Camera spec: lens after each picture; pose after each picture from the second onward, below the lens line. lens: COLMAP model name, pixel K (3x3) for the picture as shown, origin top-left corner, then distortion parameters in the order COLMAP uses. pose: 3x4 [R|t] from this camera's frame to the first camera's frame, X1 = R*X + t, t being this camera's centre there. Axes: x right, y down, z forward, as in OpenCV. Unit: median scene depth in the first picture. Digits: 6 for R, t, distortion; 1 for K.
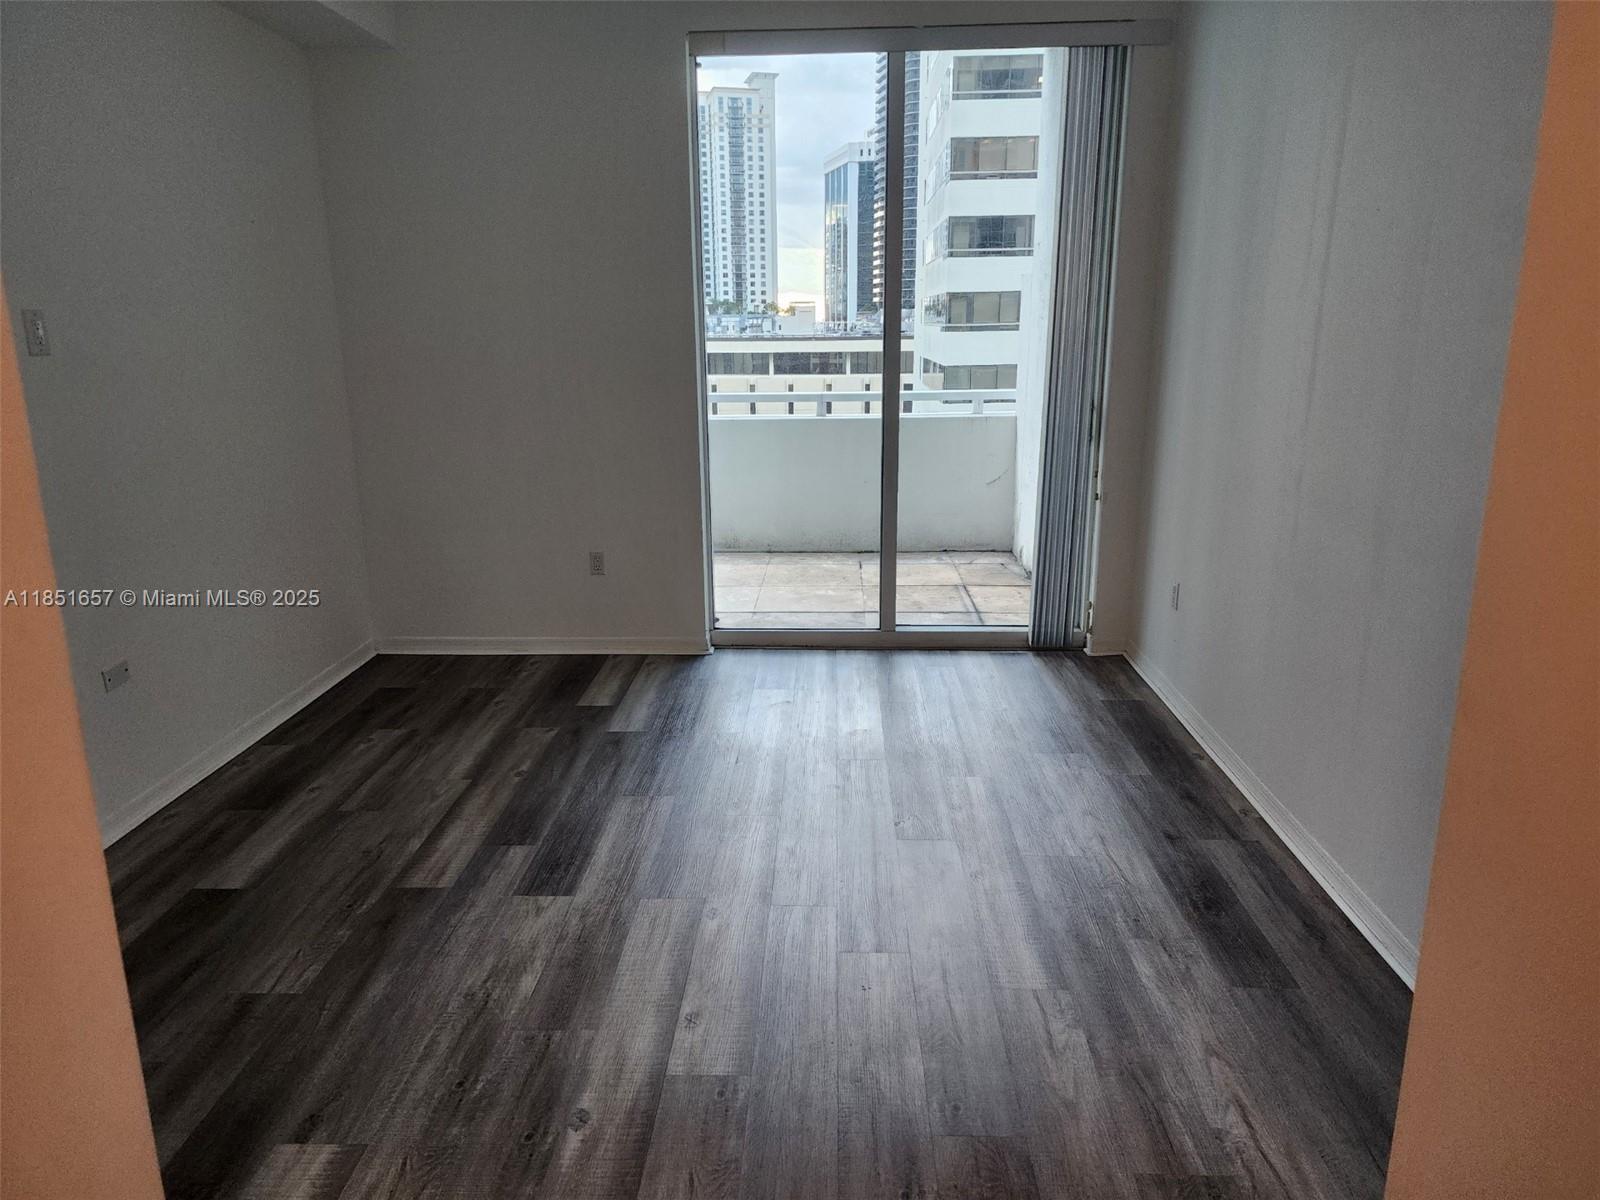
lens RADIAL K [[1060.0, 0, 796.2], [0, 1060.0, 603.3], [0, 0, 1]] dist [0.056951, -0.001436]
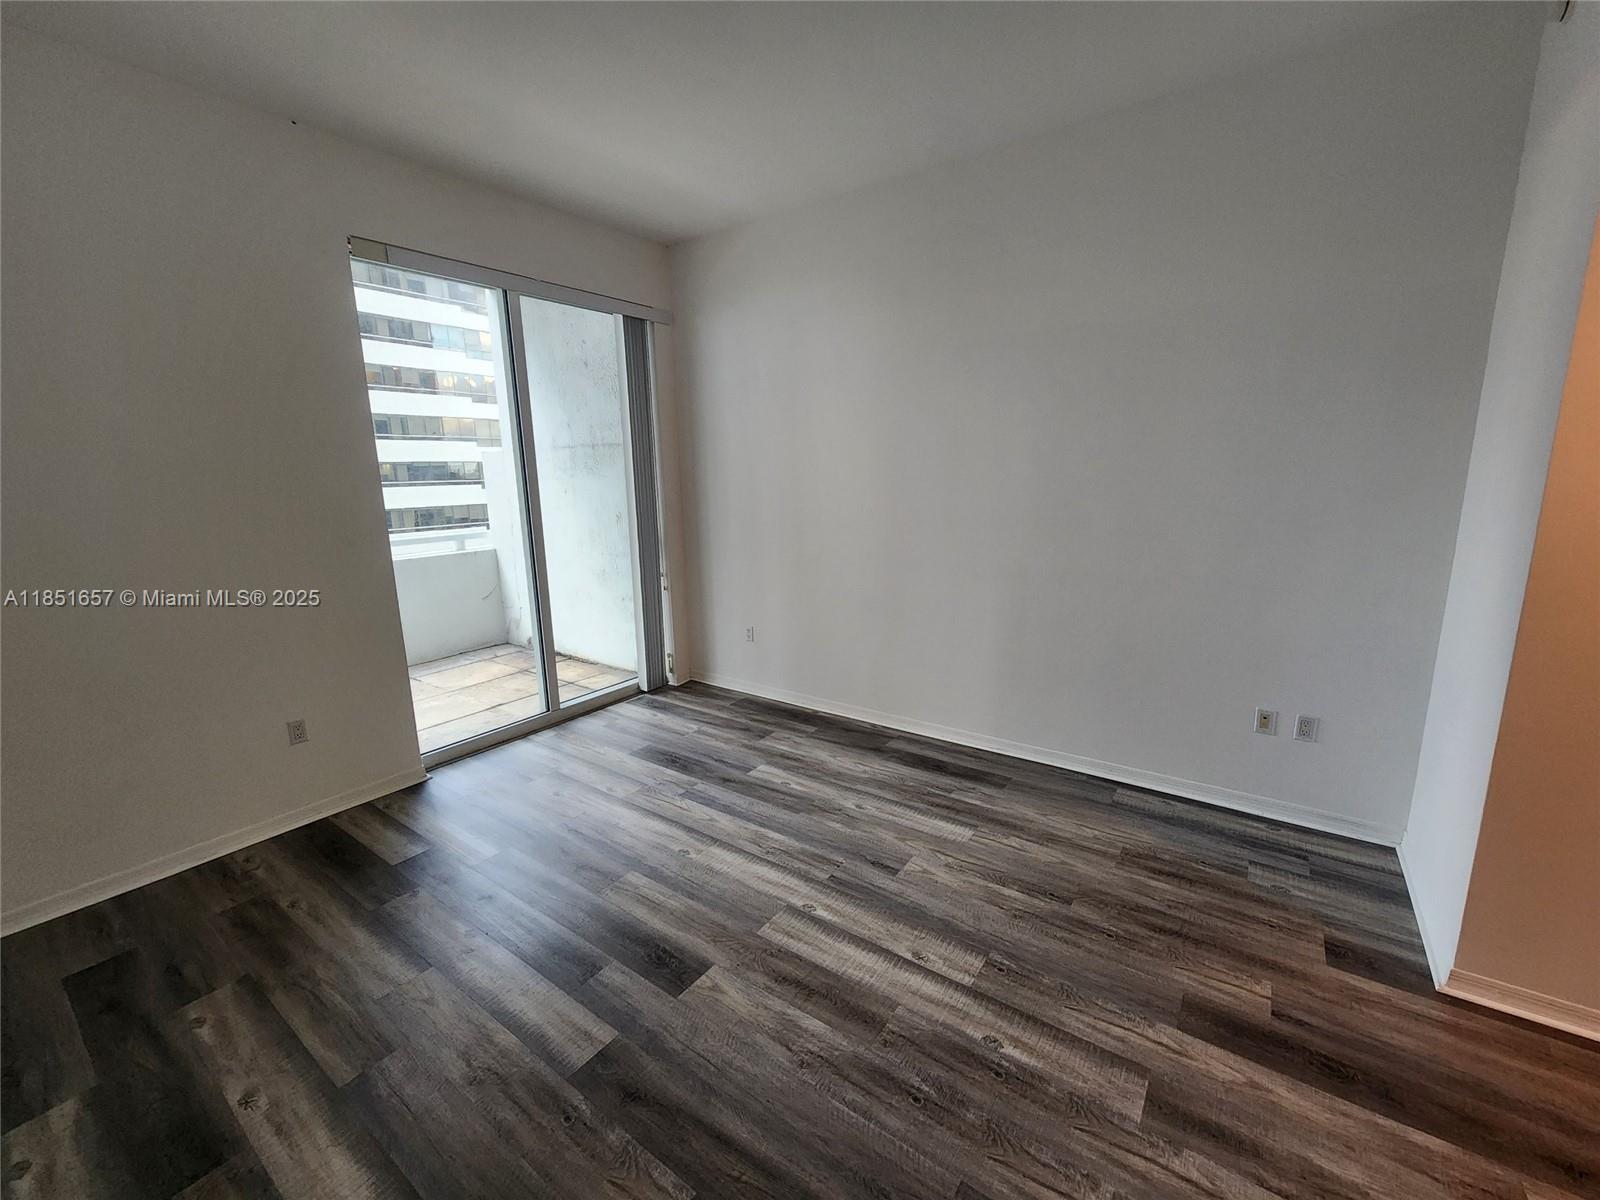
lens RADIAL K [[653.5, 0, 800.0], [0, 653.5, 600.0], [0, 0, 1]] dist [-0.000443, 0.000381]
pose [[0.558767, -0.166586, 0.812422, -0.486961], [0.228531, 0.972619, 0.042255, -0.092170], [-0.797216, 0.162053, 0.581537, 0.315204]]
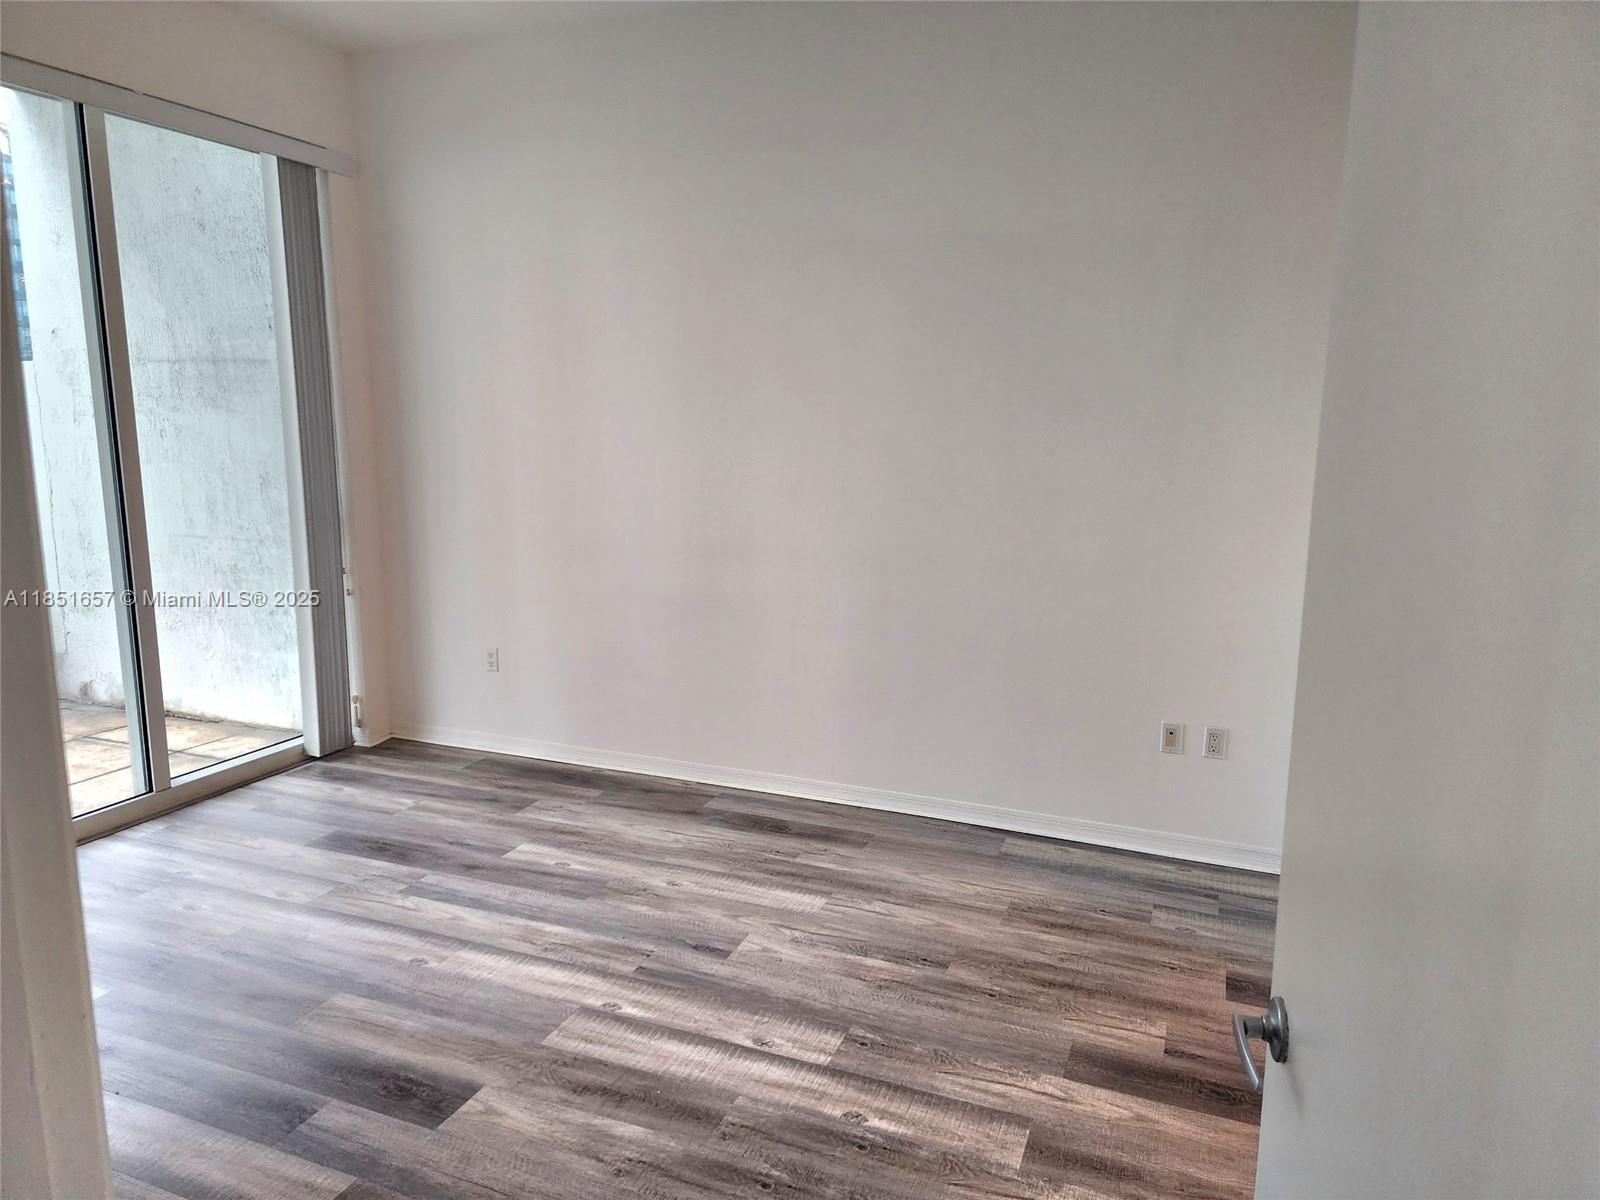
lens RADIAL K [[1060.0, 0, 796.2], [0, 1060.0, 603.3], [0, 0, 1]] dist [0.056951, -0.001436]
pose [[0.348345, -0.149368, 0.925389, -0.619651], [0.229469, 0.970773, 0.070314, -0.075353], [-0.908845, 0.187855, 0.372440, 0.273480]]
